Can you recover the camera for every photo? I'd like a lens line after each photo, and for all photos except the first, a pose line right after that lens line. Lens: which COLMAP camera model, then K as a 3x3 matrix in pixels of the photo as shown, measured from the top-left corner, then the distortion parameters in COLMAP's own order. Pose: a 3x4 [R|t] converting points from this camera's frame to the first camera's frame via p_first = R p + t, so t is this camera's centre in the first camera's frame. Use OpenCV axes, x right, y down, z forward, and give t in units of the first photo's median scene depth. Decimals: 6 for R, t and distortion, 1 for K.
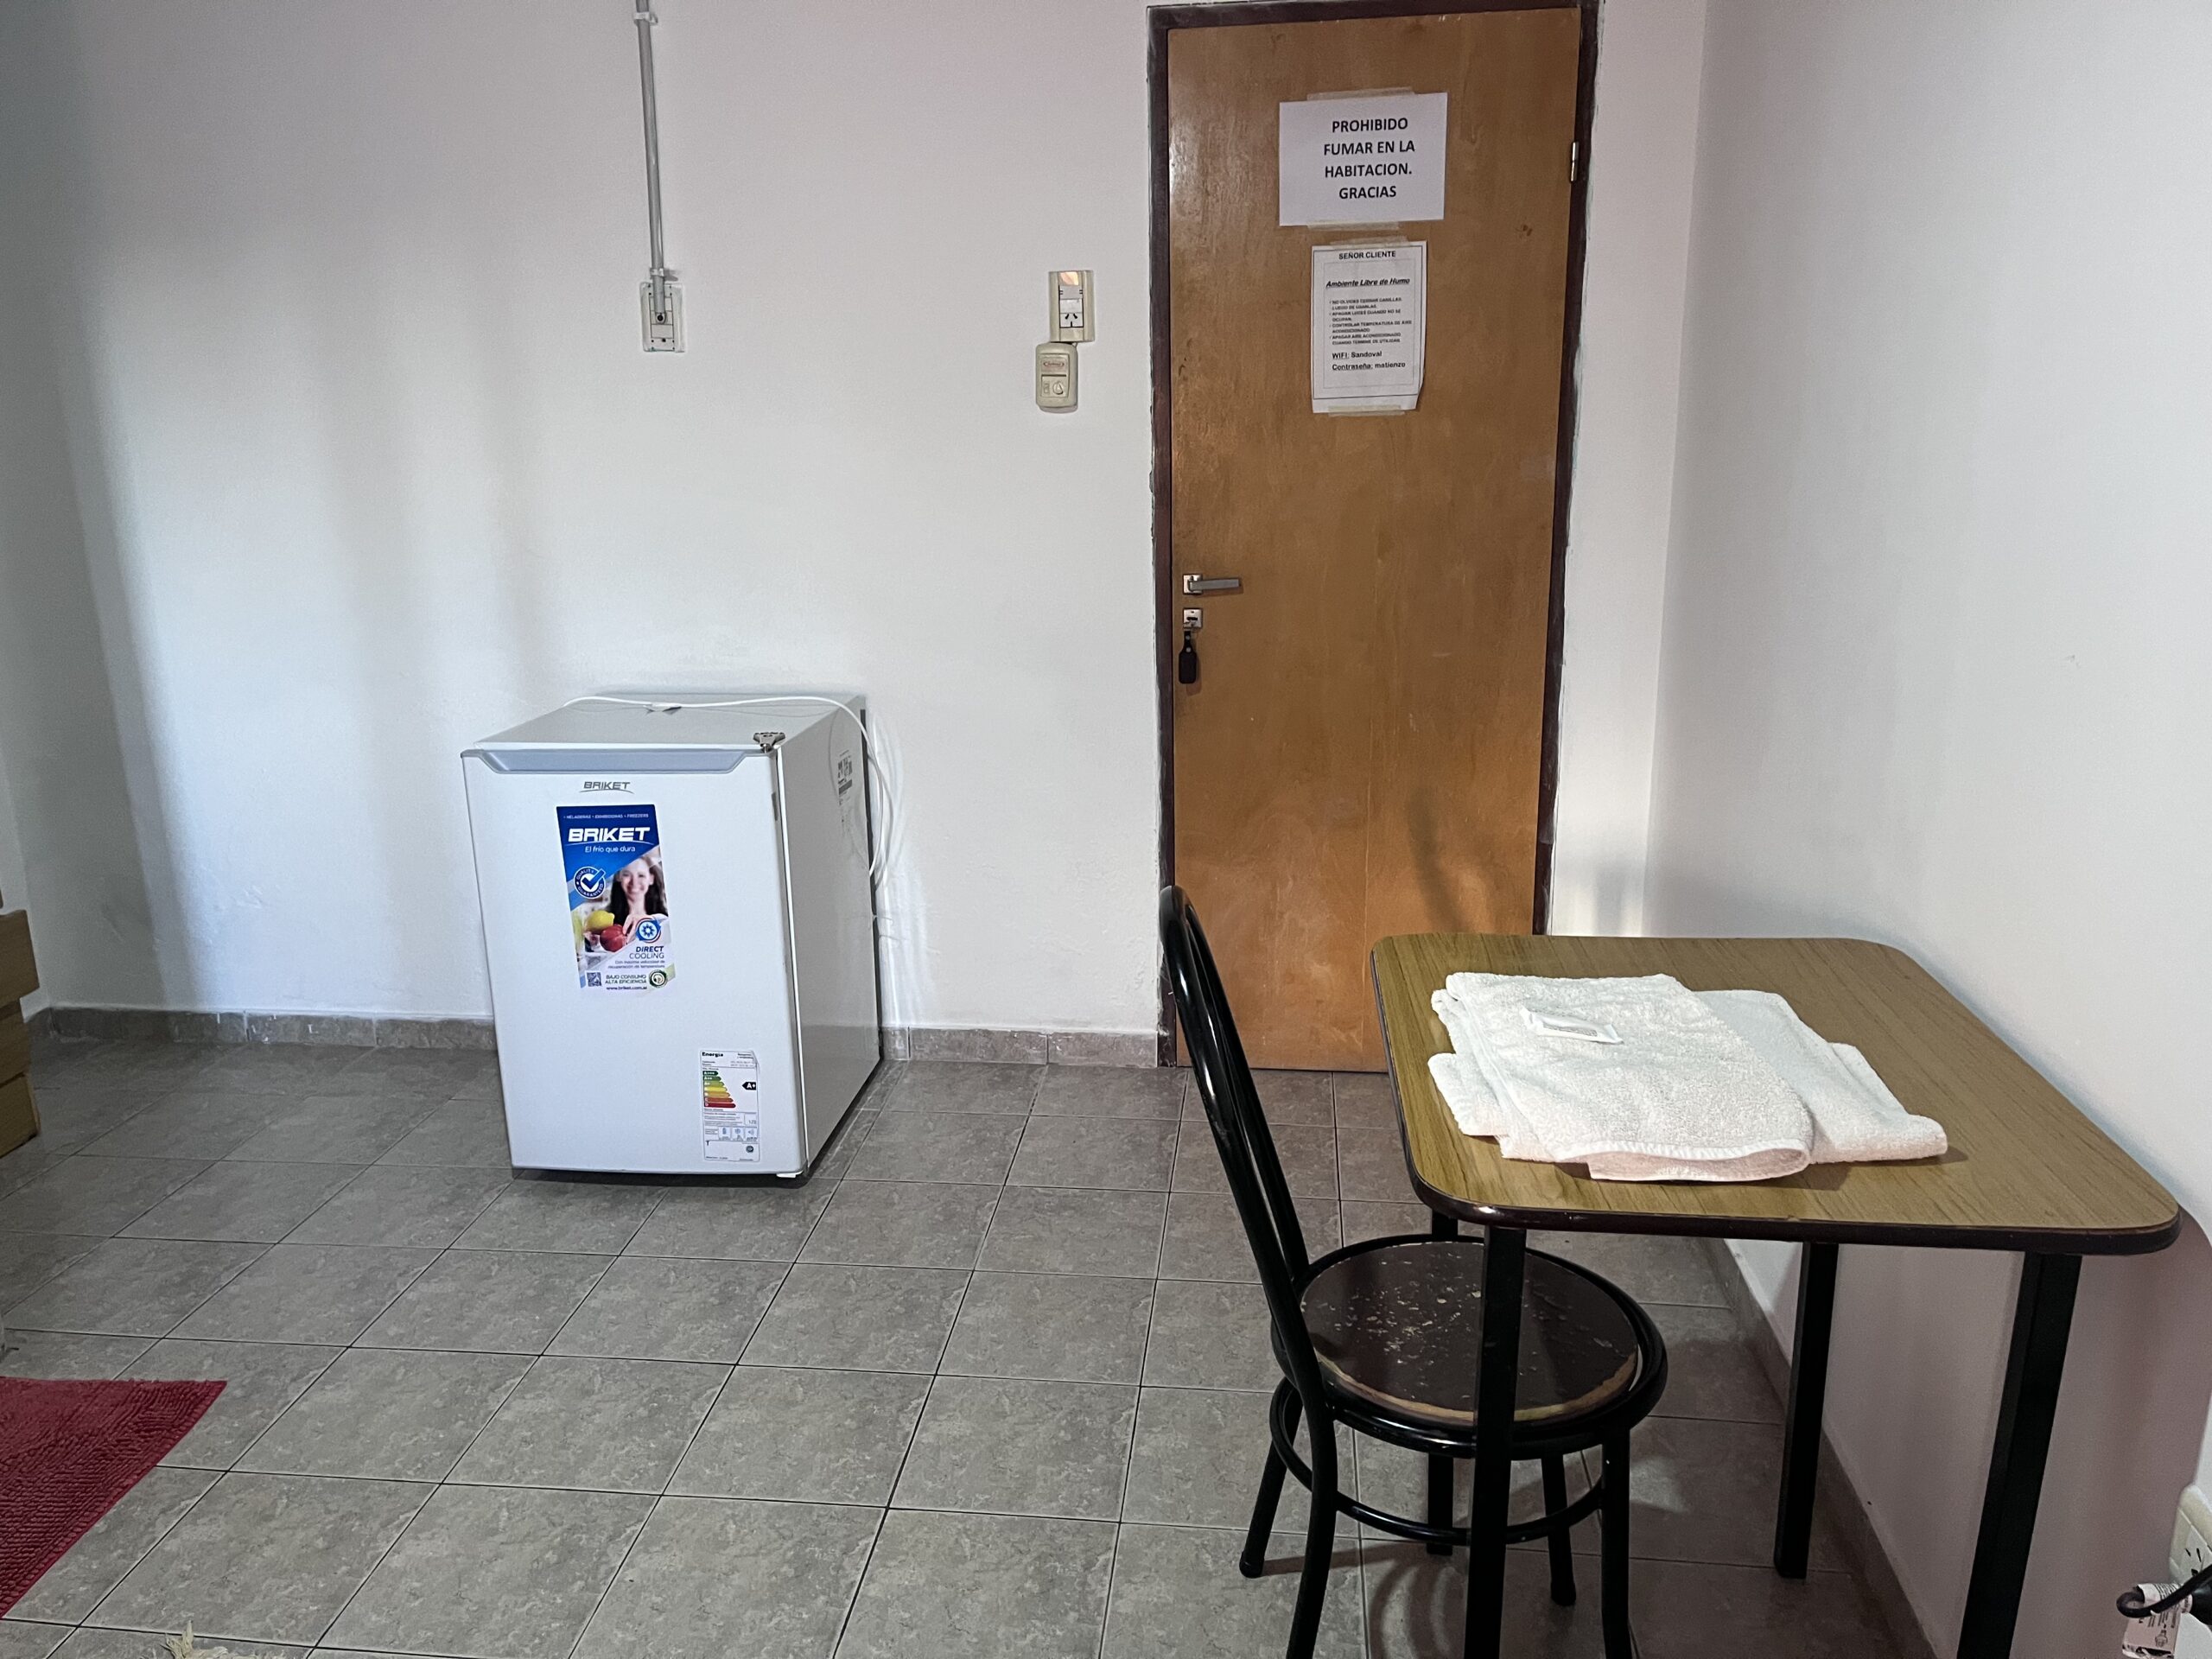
lens RADIAL K [[1663.5, 0, 1107.3], [0, 1663.5, 839.8], [0, 0, 1]] dist [0.075816, -0.095681]
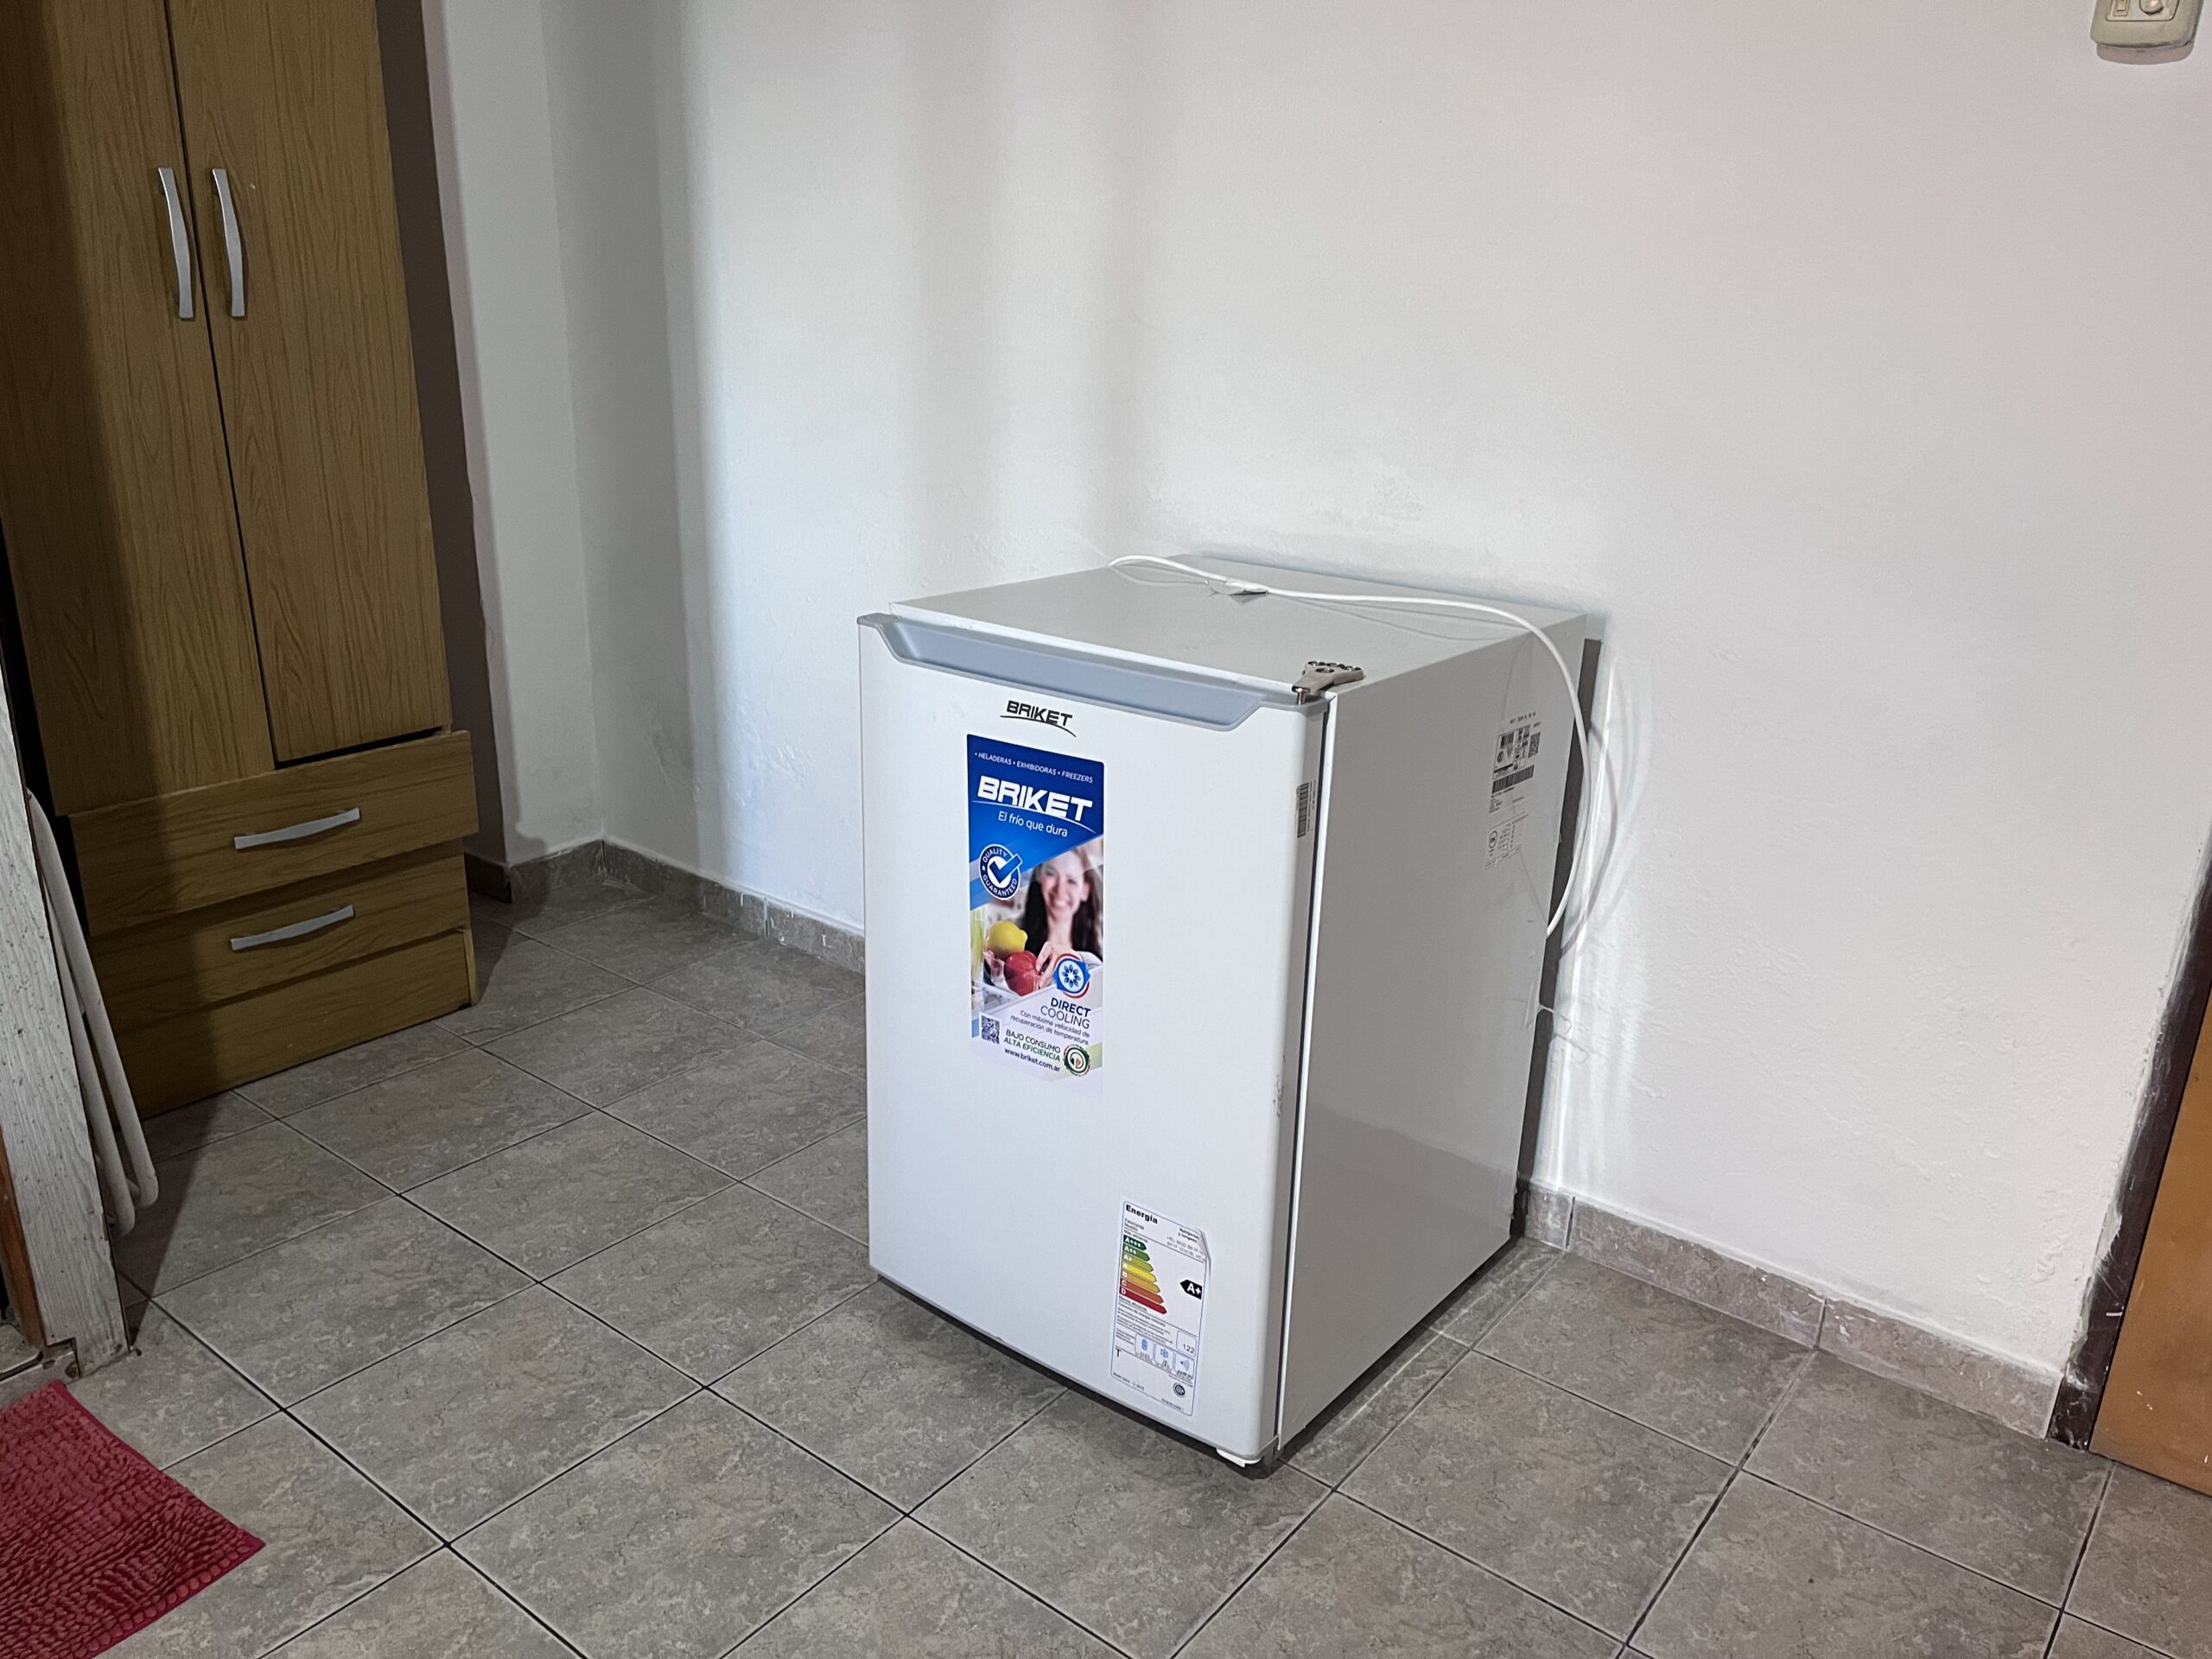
lens RADIAL K [[1663.5, 0, 1107.3], [0, 1663.5, 839.8], [0, 0, 1]] dist [0.075816, -0.095681]
pose [[0.844888, 0.213763, -0.490376, 0.002758], [-0.178077, 0.976796, 0.118985, -0.059872], [0.504433, -0.013205, 0.863350, 0.515610]]
